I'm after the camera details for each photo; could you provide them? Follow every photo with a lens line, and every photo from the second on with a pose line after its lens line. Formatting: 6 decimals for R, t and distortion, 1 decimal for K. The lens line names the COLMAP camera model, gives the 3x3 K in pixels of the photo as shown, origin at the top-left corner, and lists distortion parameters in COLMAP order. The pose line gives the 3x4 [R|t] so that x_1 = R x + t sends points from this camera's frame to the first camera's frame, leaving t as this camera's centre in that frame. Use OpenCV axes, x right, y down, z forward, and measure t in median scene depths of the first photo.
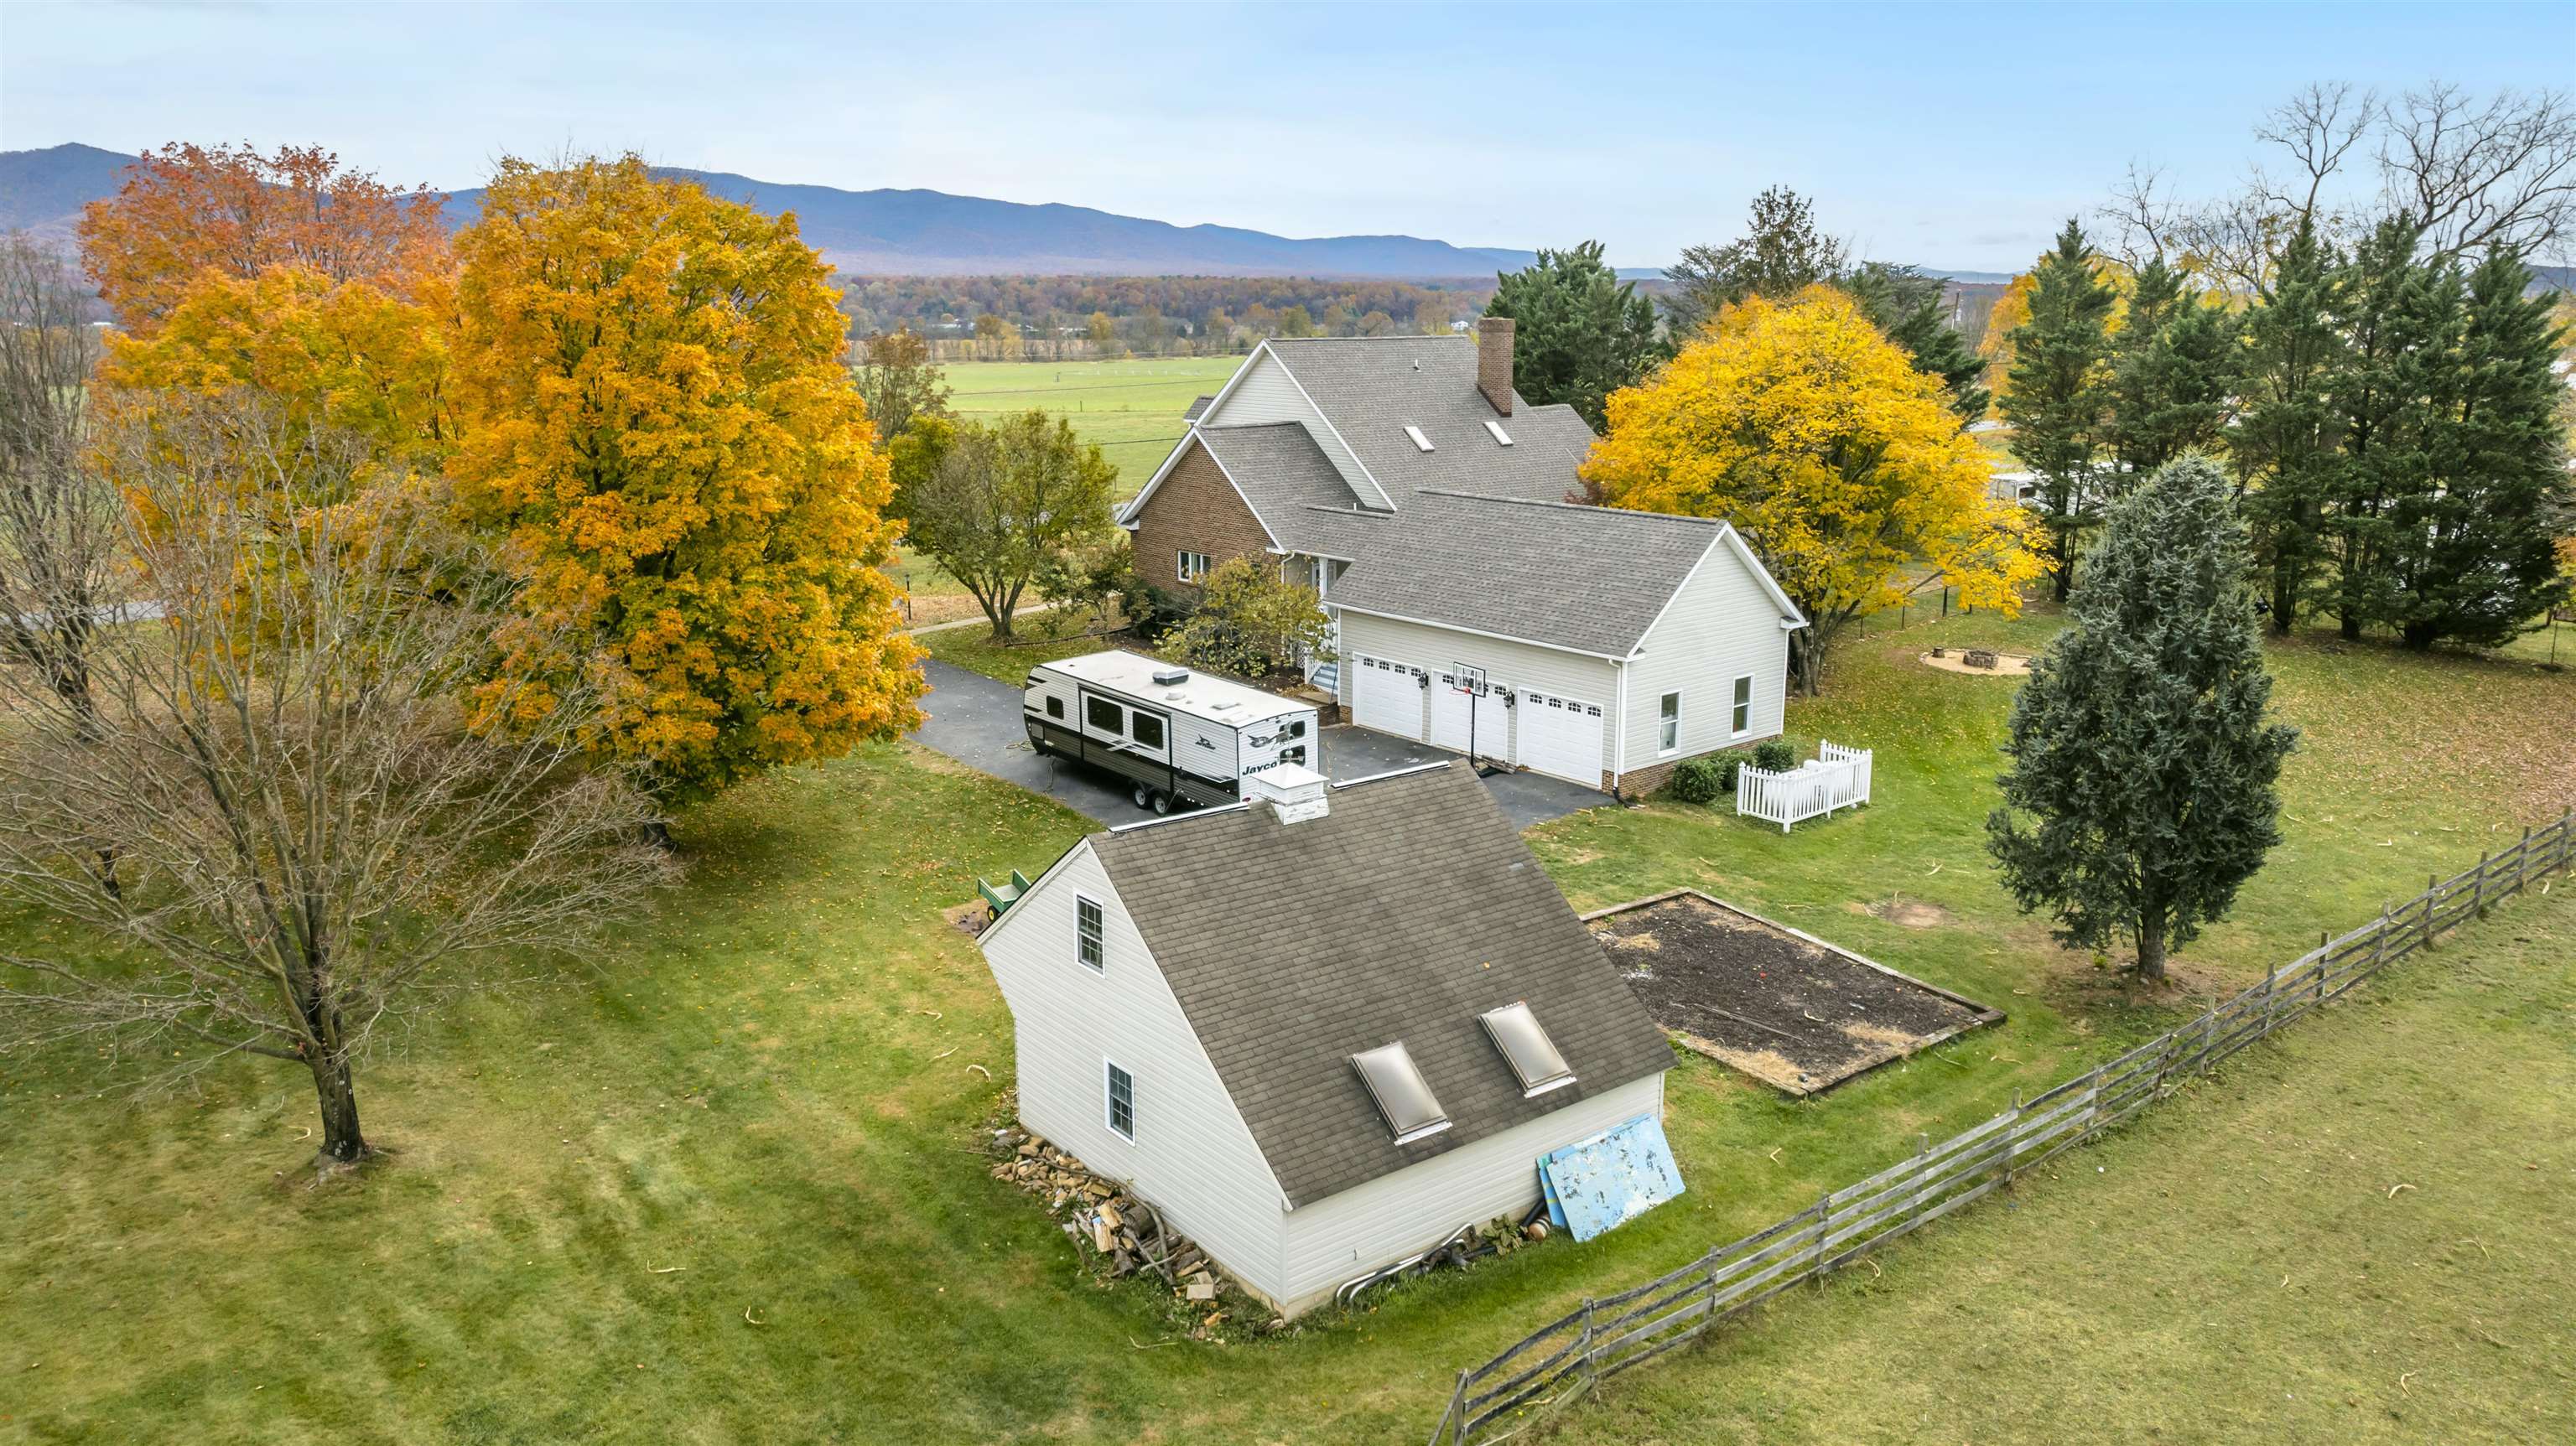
lens RADIAL K [[1820.7, 0, 1274.5], [0, 1820.7, 734.6], [0, 0, 1]] dist [-0.026405, 0.017602]
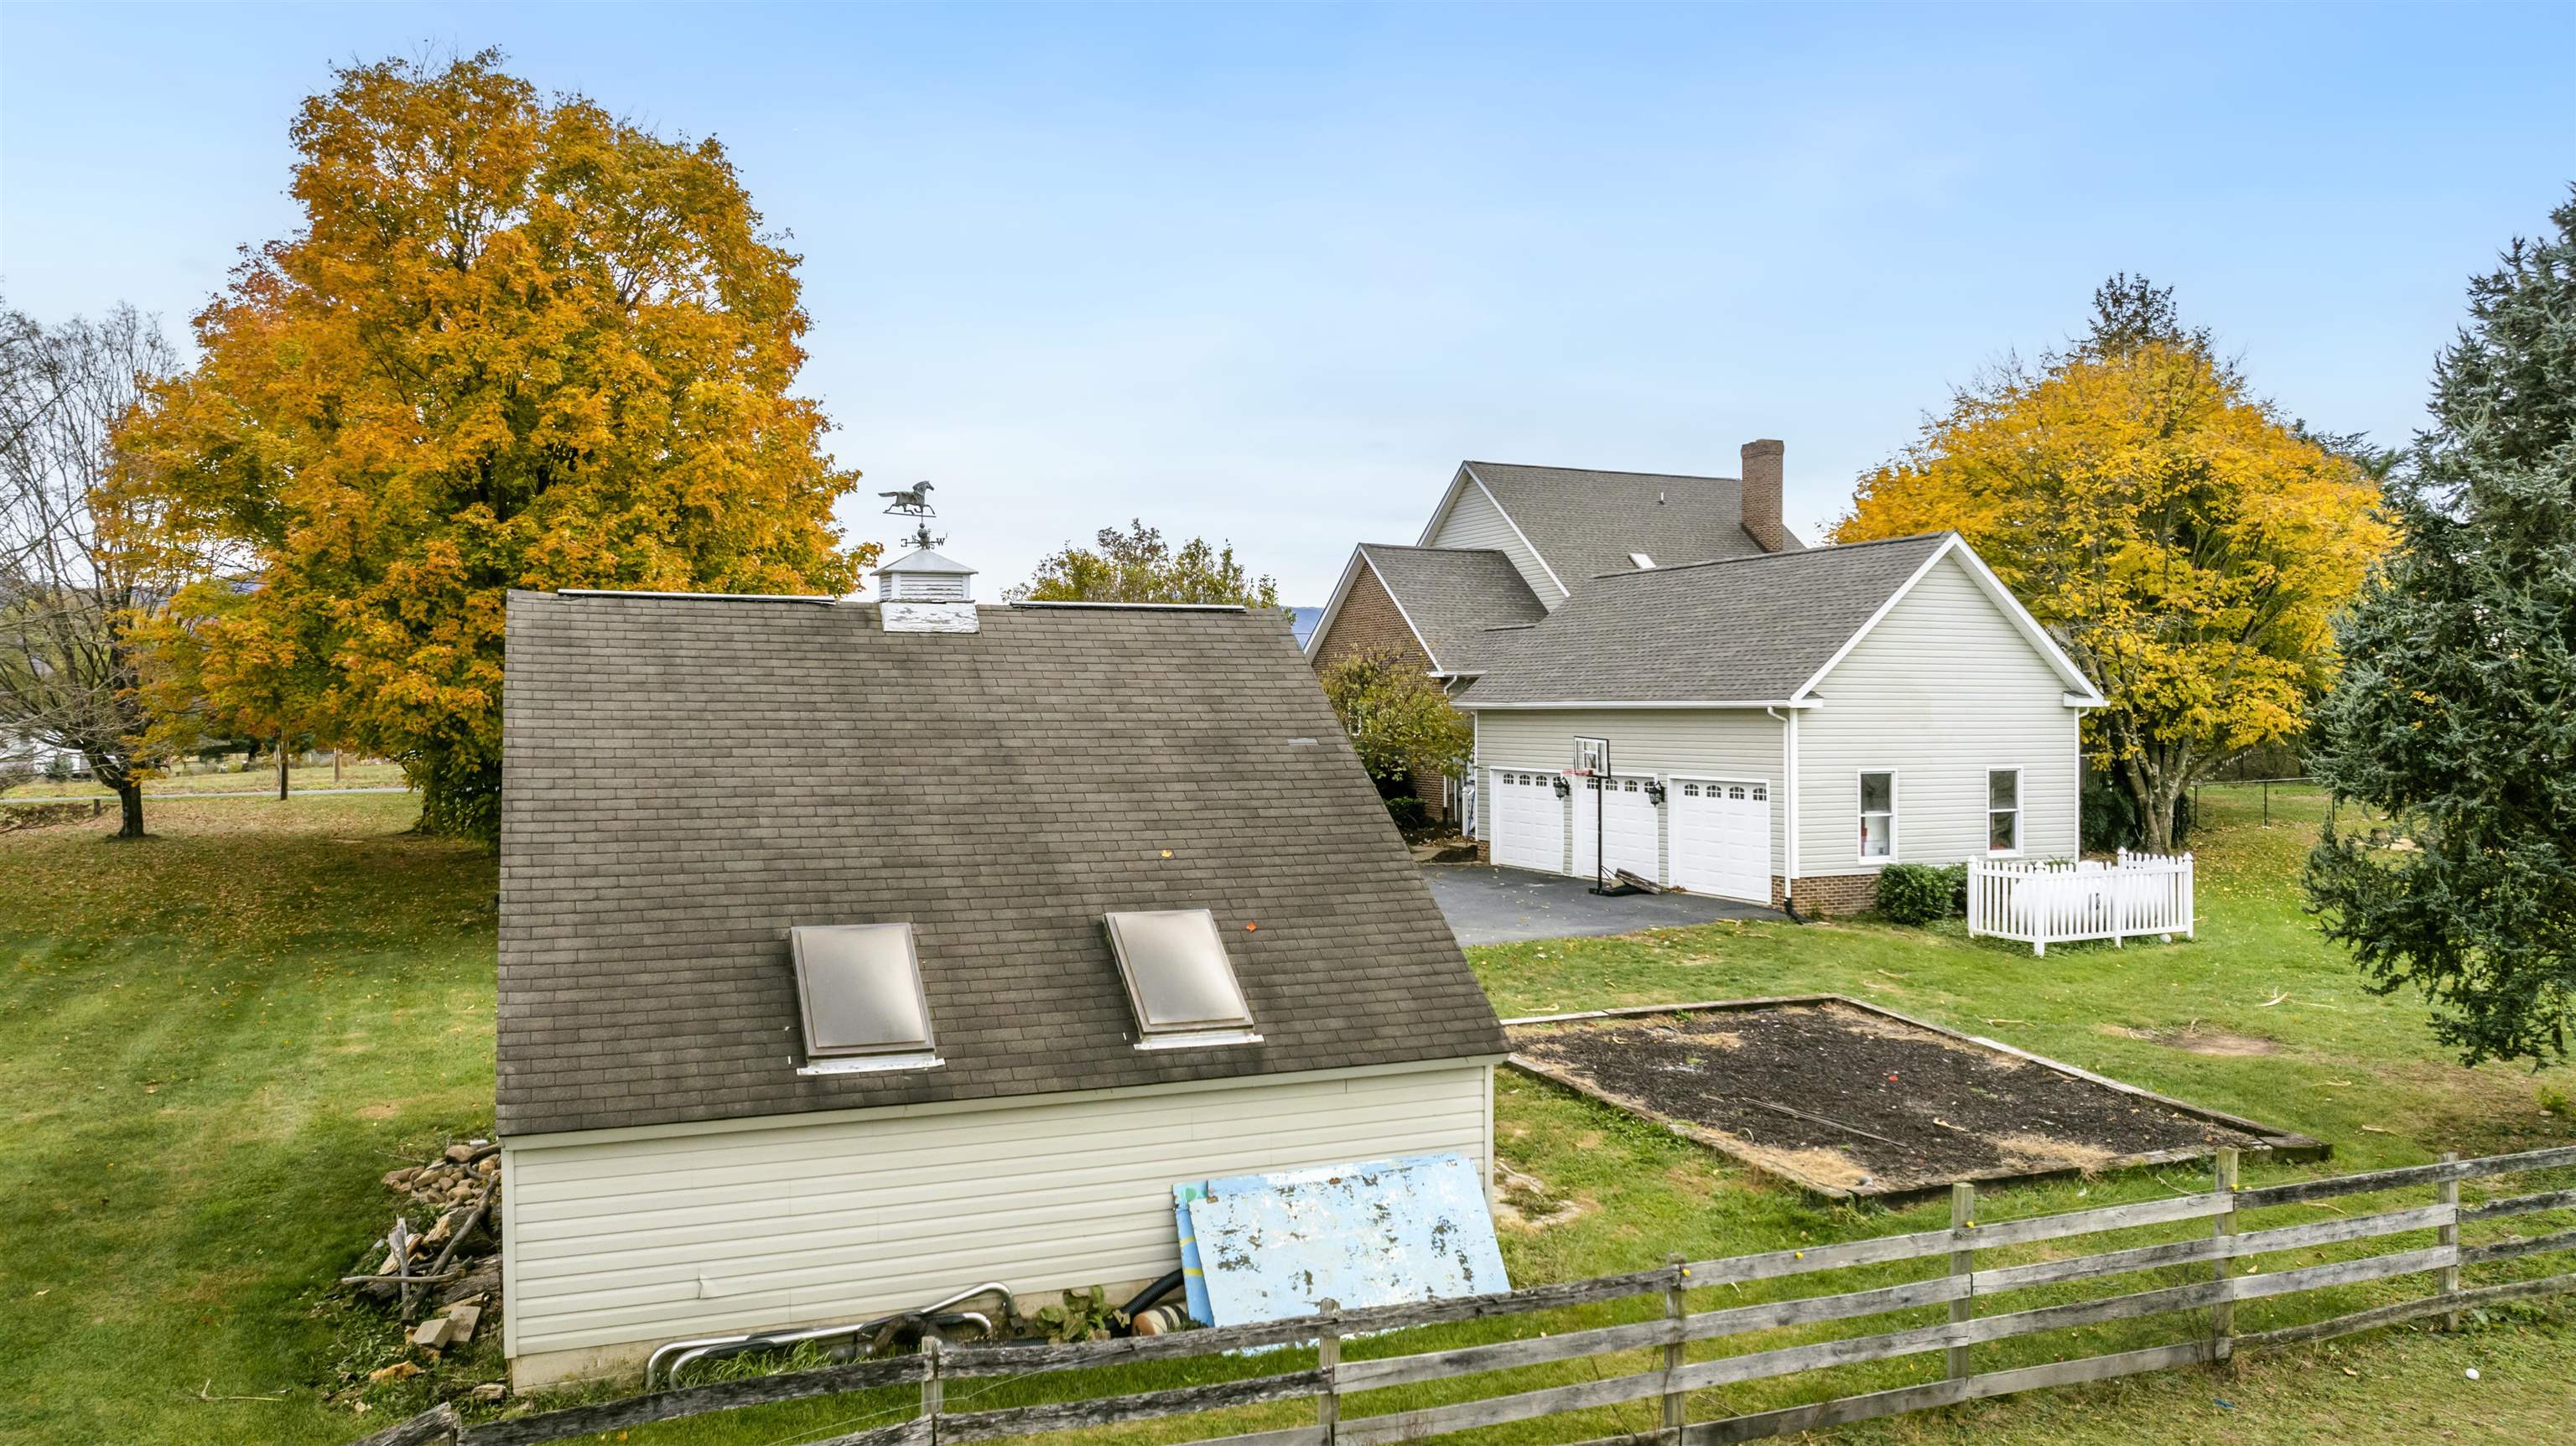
lens RADIAL K [[1820.7, 0, 1280.4], [0, 1820.7, 725.9], [0, 0, 1]] dist [-0.026405, 0.017602]
pose [[0.965738, 0.002718, -0.259505, 0.176985], [-0.061062, 0.974252, -0.217035, 0.124321], [0.252233, 0.225445, 0.941038, 0.282111]]
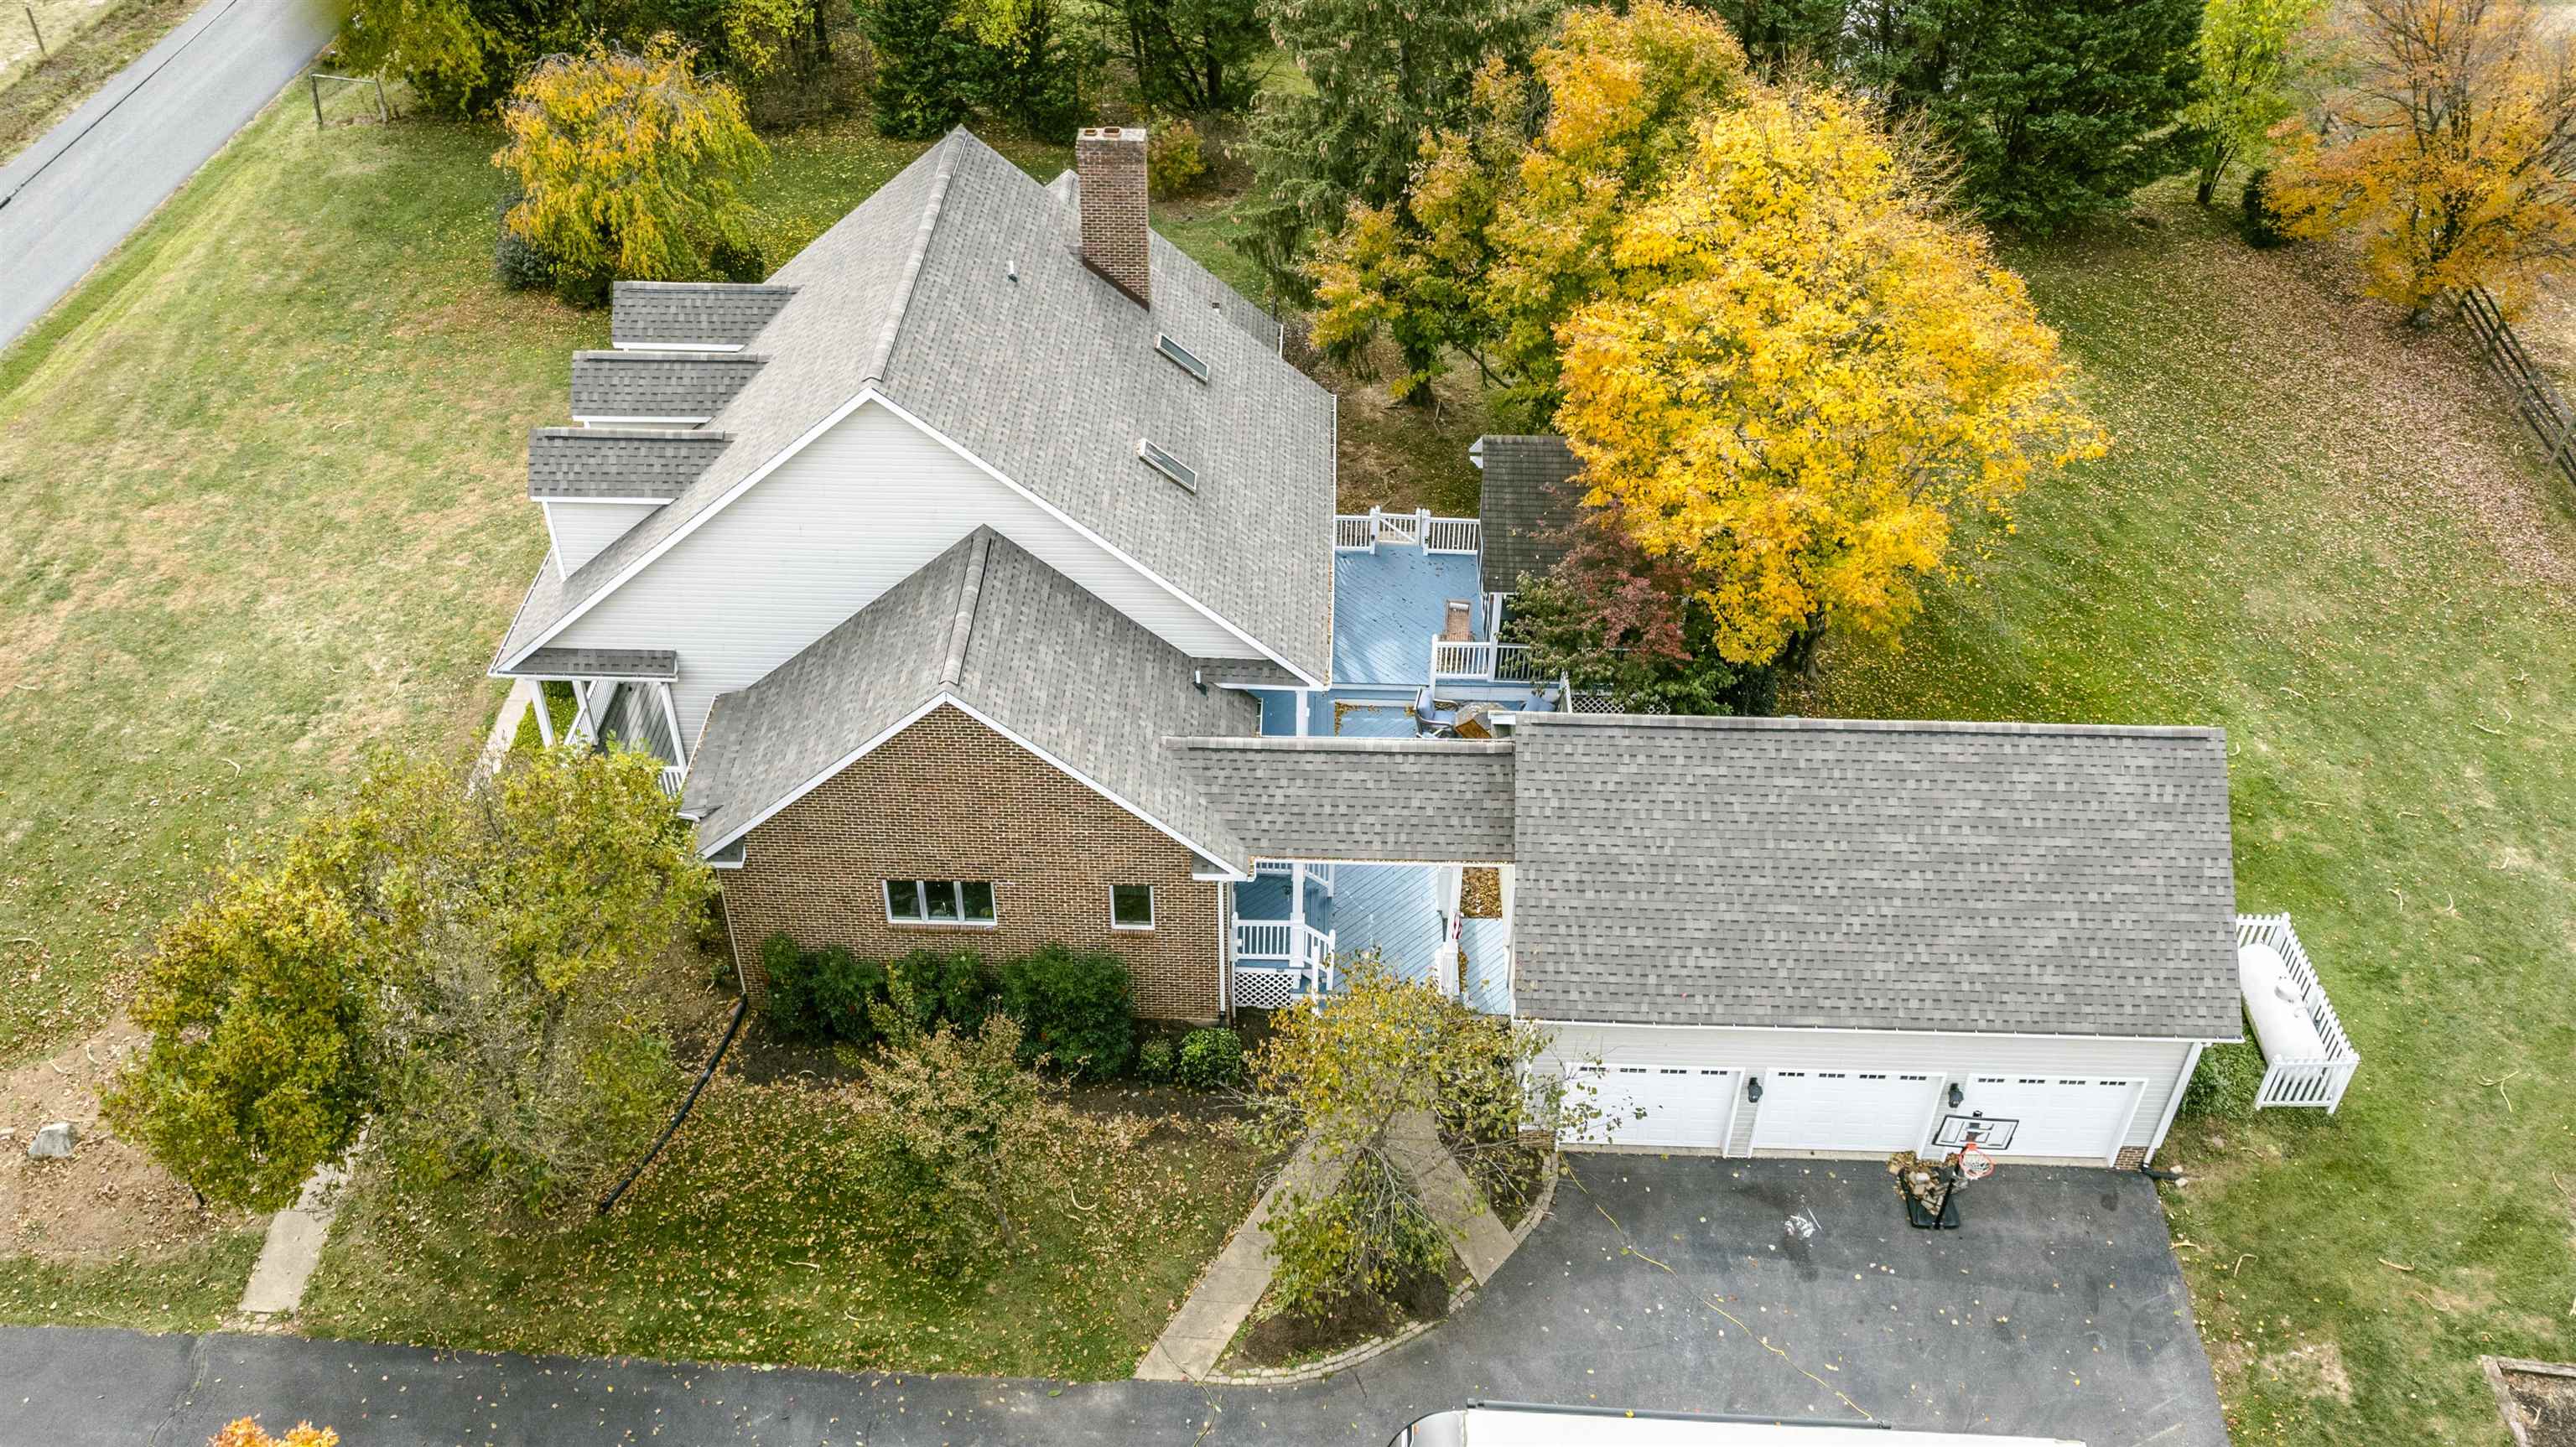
lens RADIAL K [[2097.7, 0, 1264.8], [0, 2097.7, 798.9], [0, 0, 1]] dist [-0.030324, 0.022094]
pose [[0.667724, -0.480146, 0.568863, -0.388394], [0.167285, 0.841419, 0.513838, -0.517217], [-0.725369, -0.247940, 0.642157, 0.763568]]
